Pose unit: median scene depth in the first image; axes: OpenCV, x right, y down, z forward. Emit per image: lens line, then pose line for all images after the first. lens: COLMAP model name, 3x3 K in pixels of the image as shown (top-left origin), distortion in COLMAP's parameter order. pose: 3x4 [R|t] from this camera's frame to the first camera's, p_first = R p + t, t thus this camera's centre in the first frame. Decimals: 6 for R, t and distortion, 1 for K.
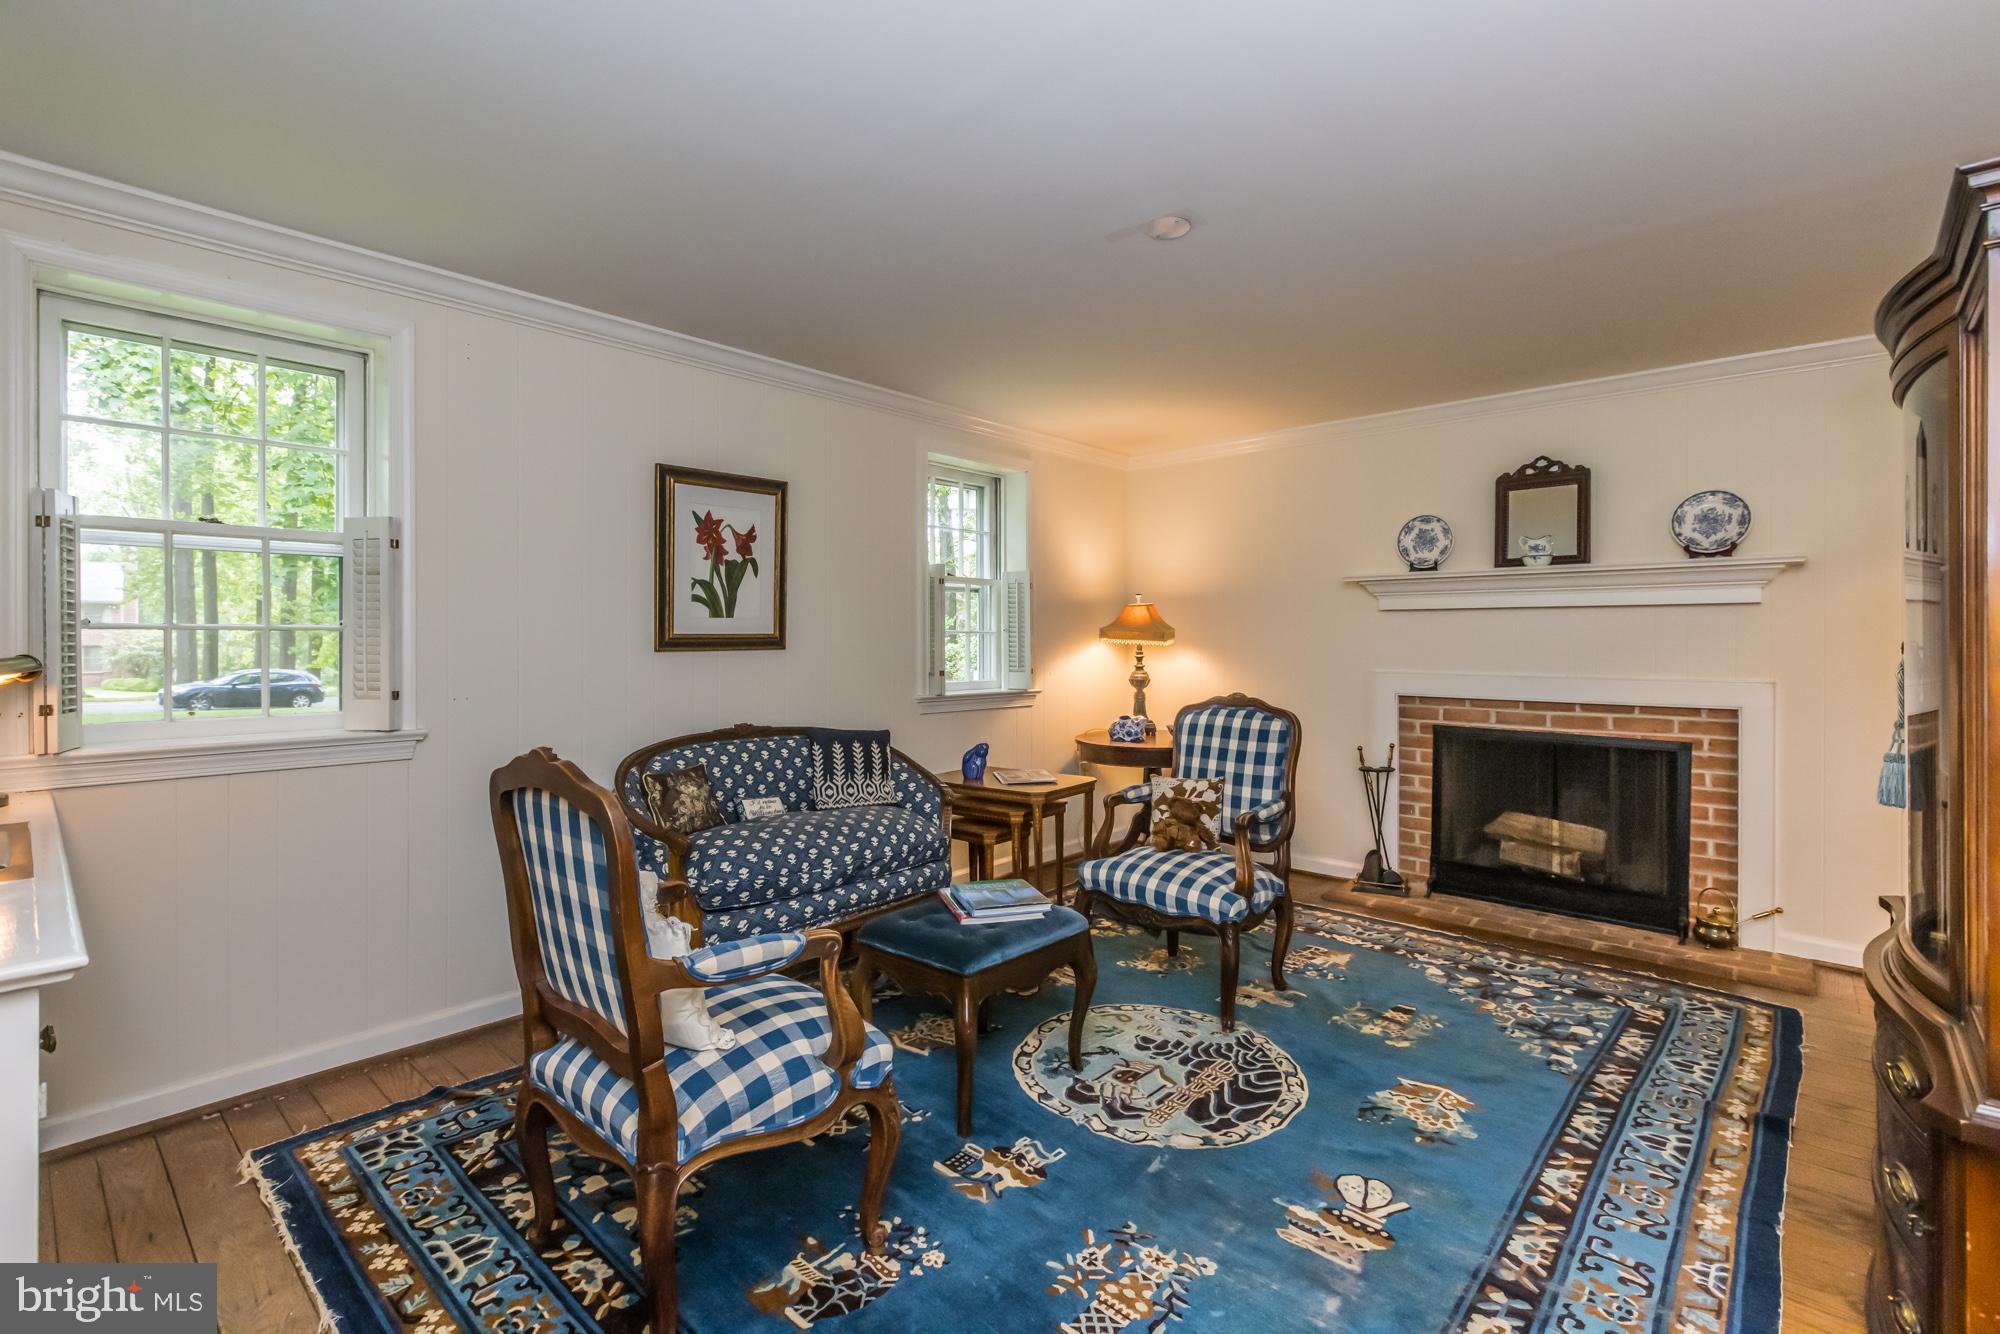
lens RADIAL K [[891.3, 0, 999.0], [0, 891.3, 634.5], [0, 0, 1]] dist [0.009449, 0.000273]
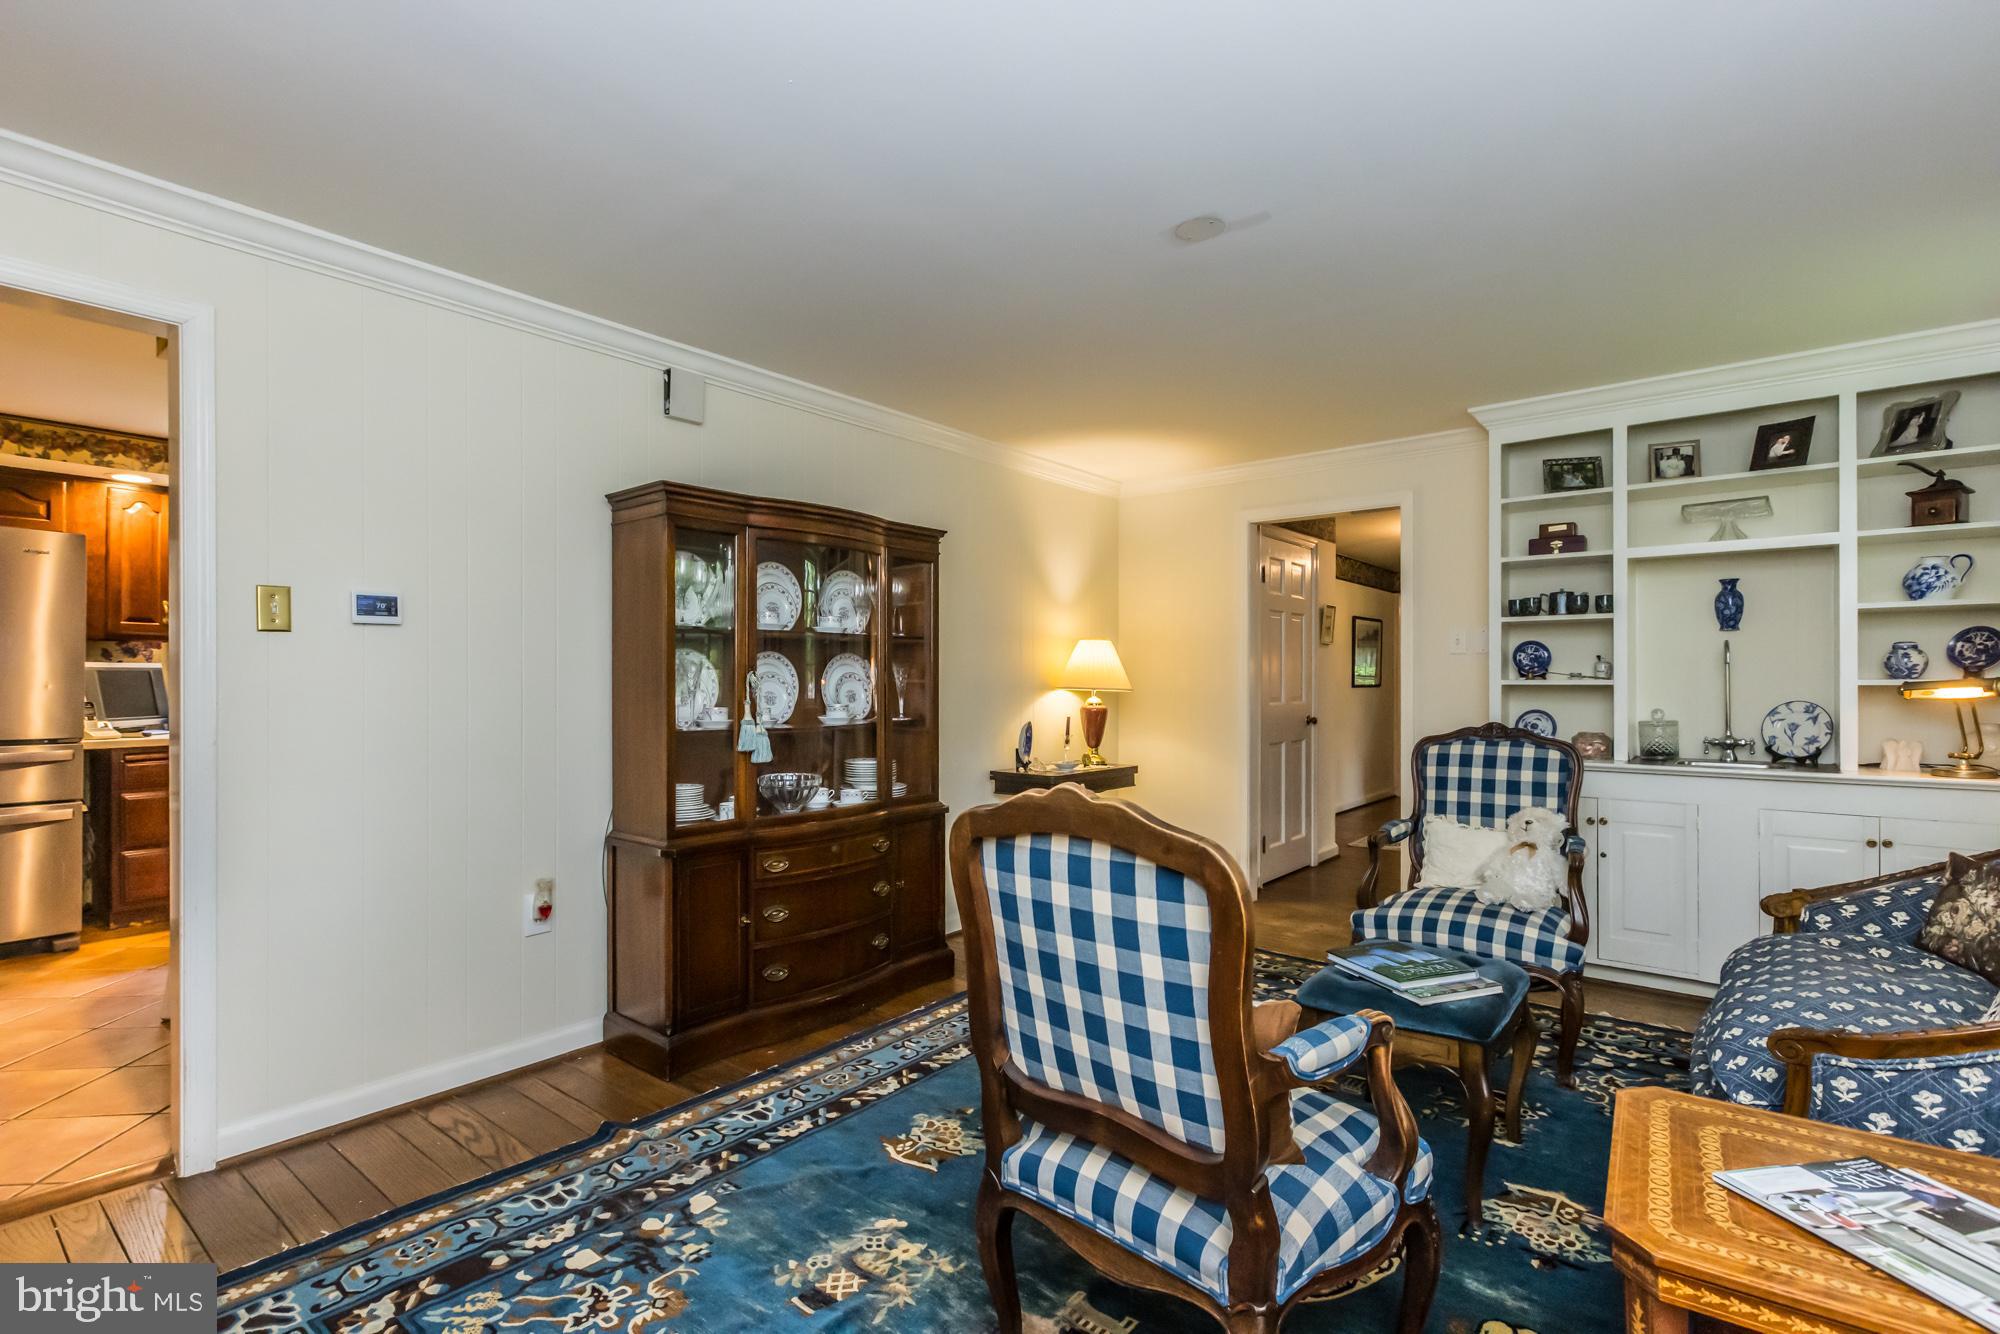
lens RADIAL K [[943.7, 0, 998.7], [0, 943.7, 682.0], [0, 0, 1]] dist [0.008056, -0.001309]
pose [[-0.998622, -0.002550, -0.052410, 0.394202], [-0.002227, 0.999978, -0.006206, 0.030321], [0.052425, -0.006081, -0.998606, 1.730612]]
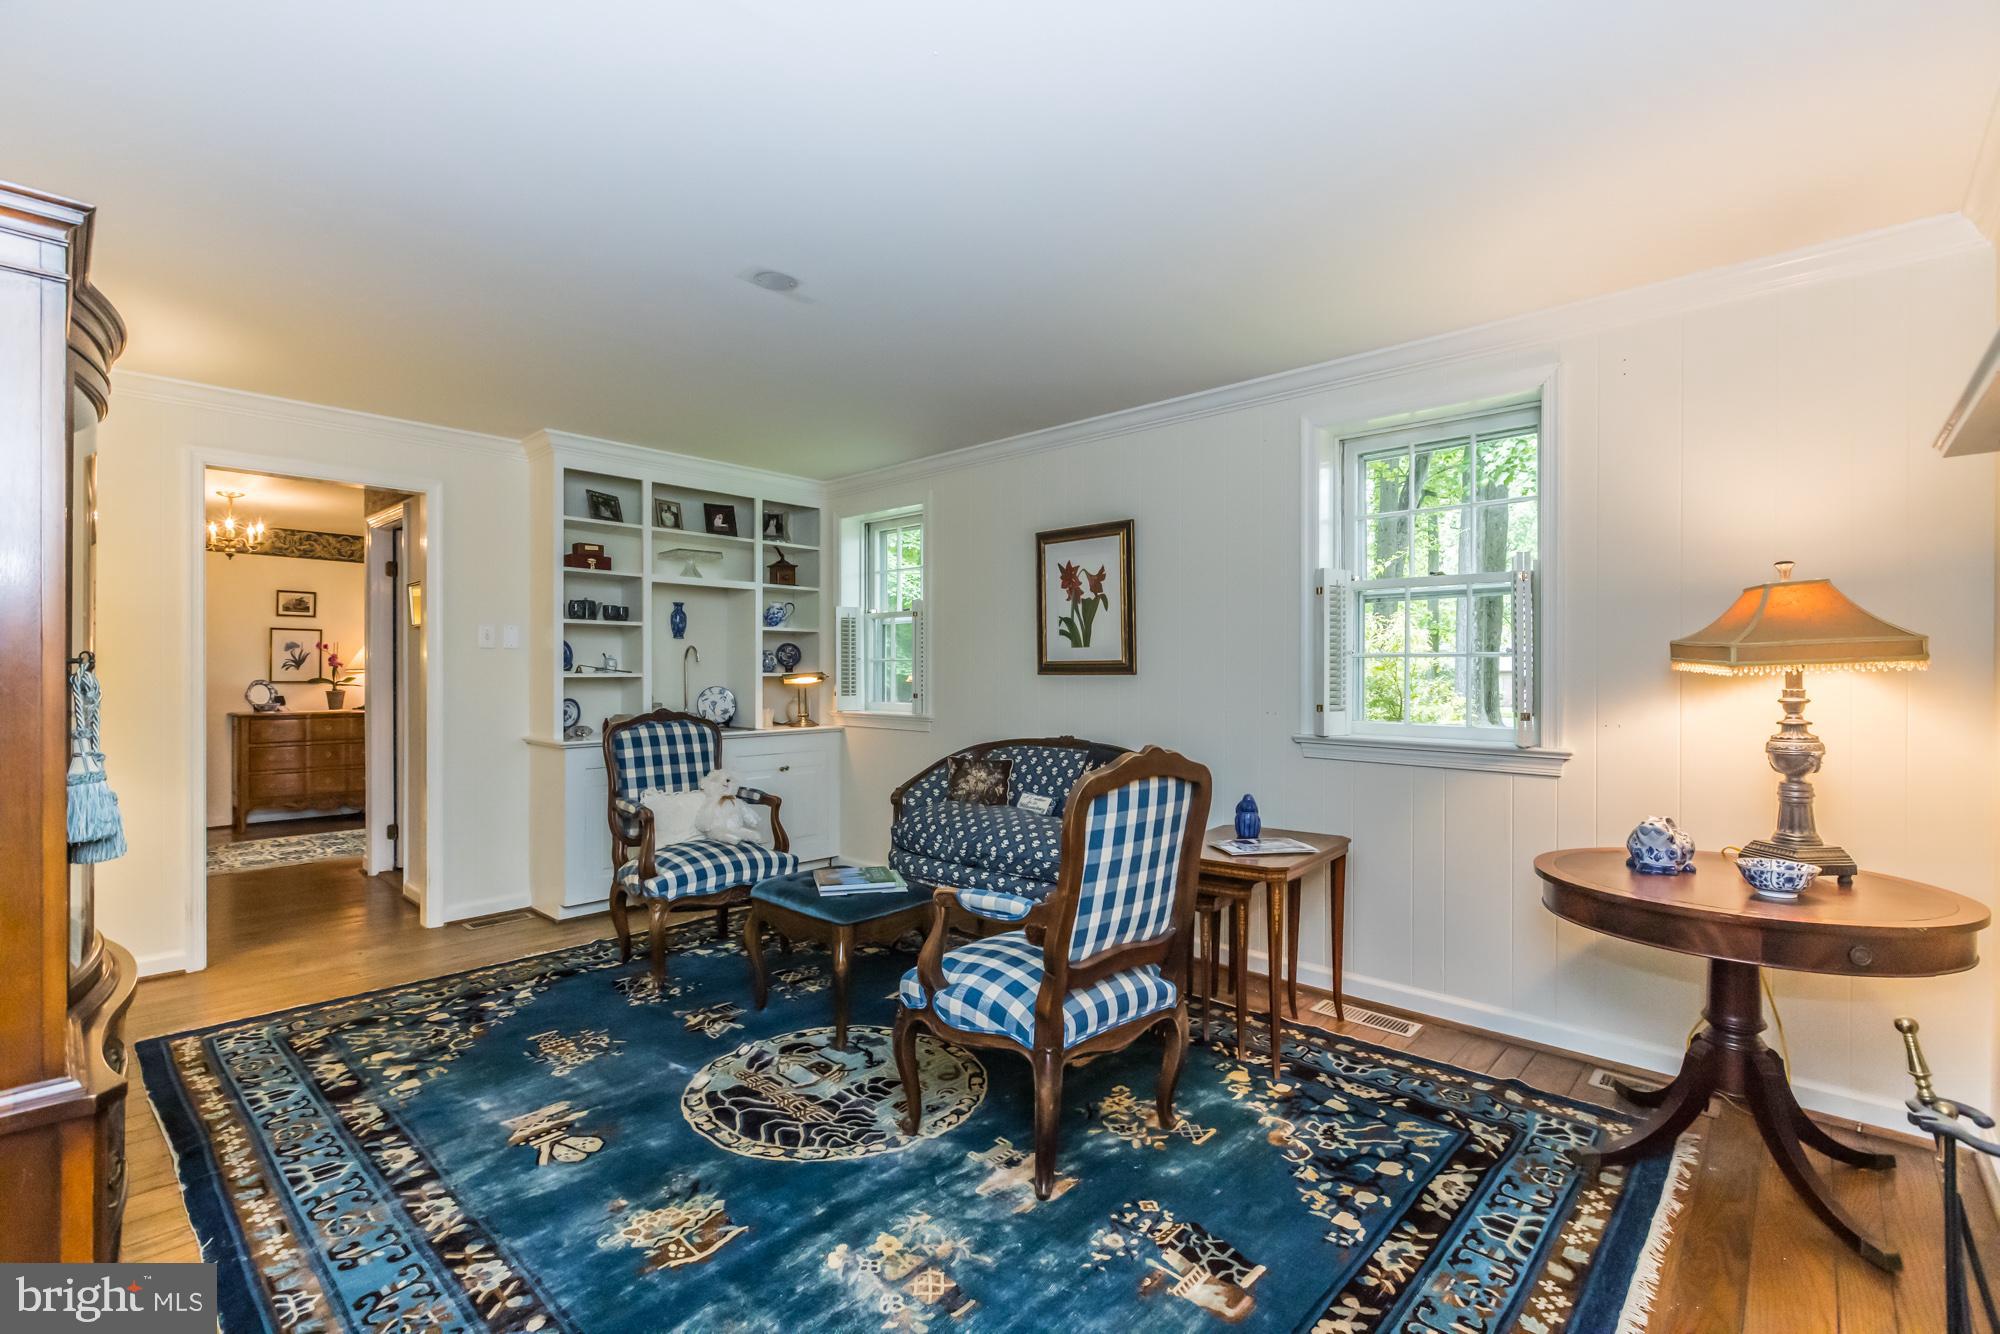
lens RADIAL K [[891.3, 0, 999.7], [0, 891.3, 668.5], [0, 0, 1]] dist [0.009449, 0.000273]
pose [[-0.007084, -0.002853, -0.999971, 1.103852], [0.003993, 0.999988, -0.002882, 0.015819], [0.999967, -0.004013, -0.007072, 1.110859]]
